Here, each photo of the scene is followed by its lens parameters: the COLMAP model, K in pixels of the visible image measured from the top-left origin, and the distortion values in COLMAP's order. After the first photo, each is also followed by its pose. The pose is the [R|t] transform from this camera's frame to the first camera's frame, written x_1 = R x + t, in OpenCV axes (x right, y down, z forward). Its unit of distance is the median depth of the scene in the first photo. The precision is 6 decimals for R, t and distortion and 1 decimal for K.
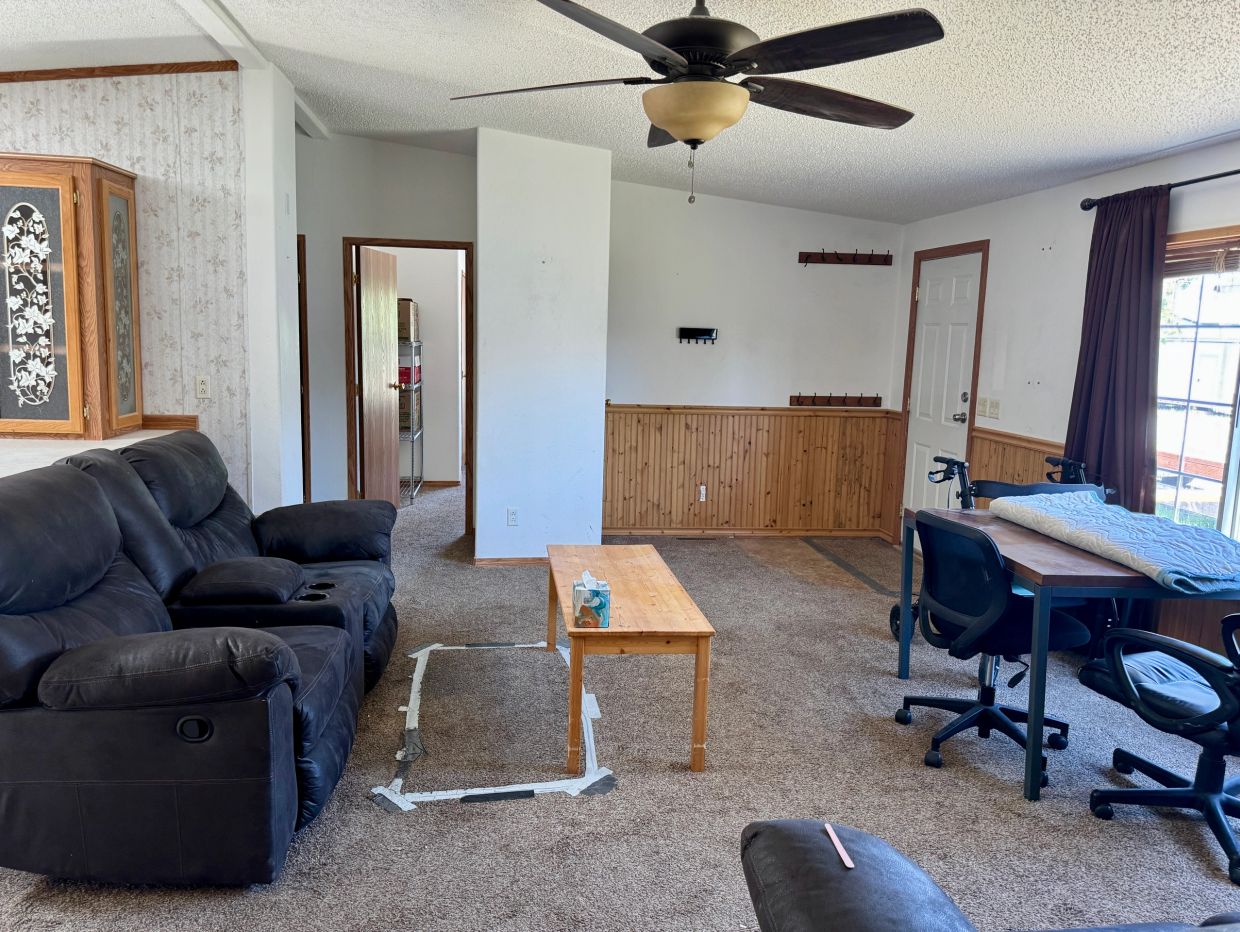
lens RADIAL K [[902.2, 0, 622.1], [0, 902.2, 464.7], [0, 0, 1]] dist [0.038919, -0.045756]
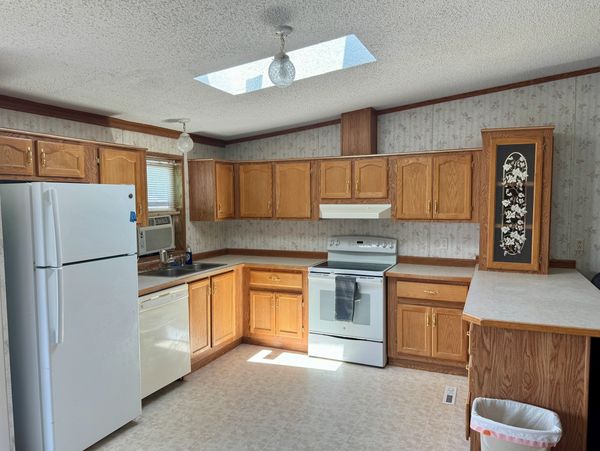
lens RADIAL K [[437.2, 0, 287.3], [0, 437.2, 232.8], [0, 0, 1]] dist [0.010328, -0.047916]
pose [[0.845062, 0.005293, -0.534643, -0.516278], [-0.041290, 0.997611, -0.055388, -0.038757], [0.533072, 0.068882, 0.843261, -0.037784]]
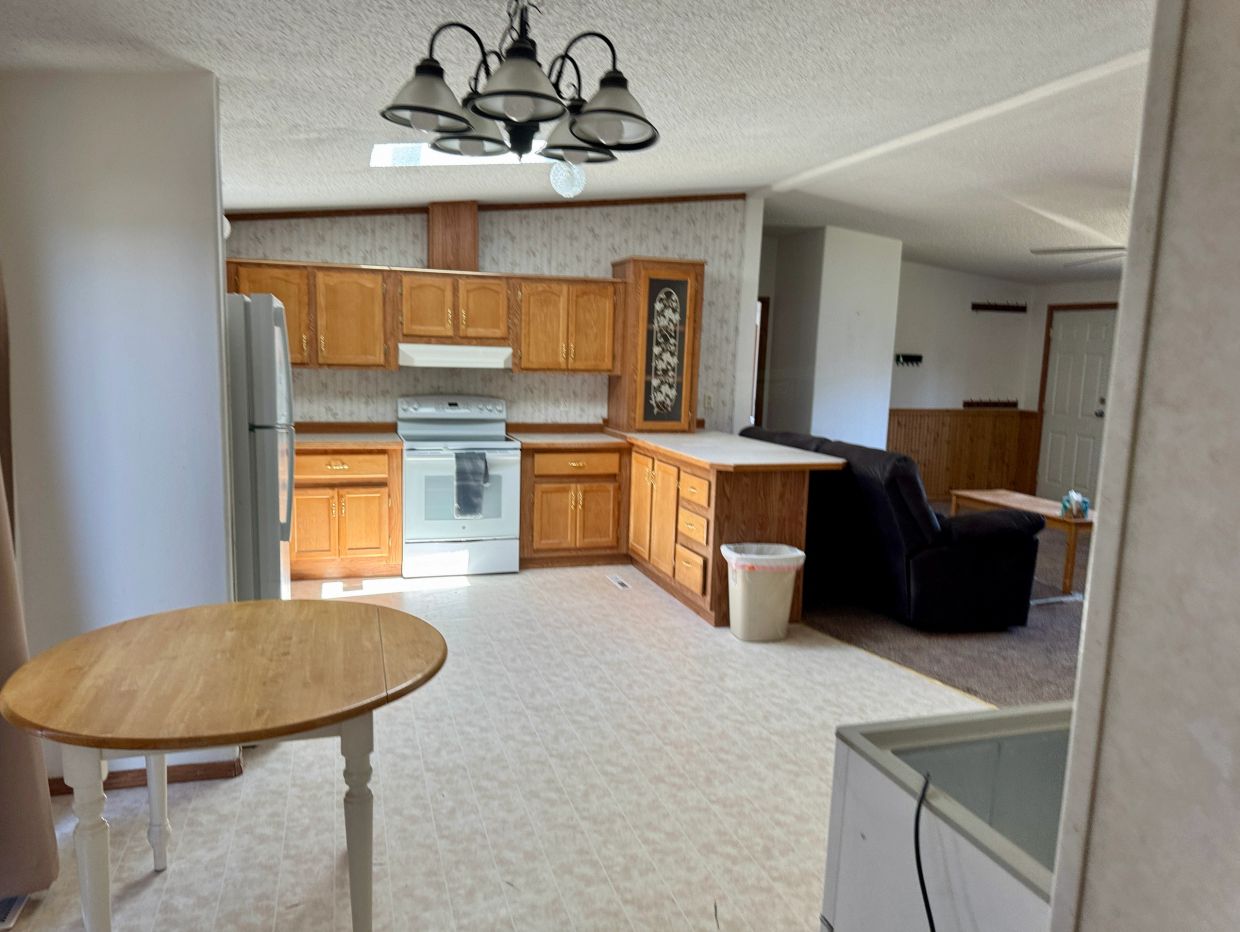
lens RADIAL K [[902.2, 0, 587.7], [0, 902.2, 506.1], [0, 0, 1]] dist [0.038919, -0.045756]
pose [[0.987414, -0.028089, 0.155642, -0.964971], [0.022011, 0.998931, 0.040638, 0.030341], [-0.156617, -0.036701, 0.986977, -0.543174]]
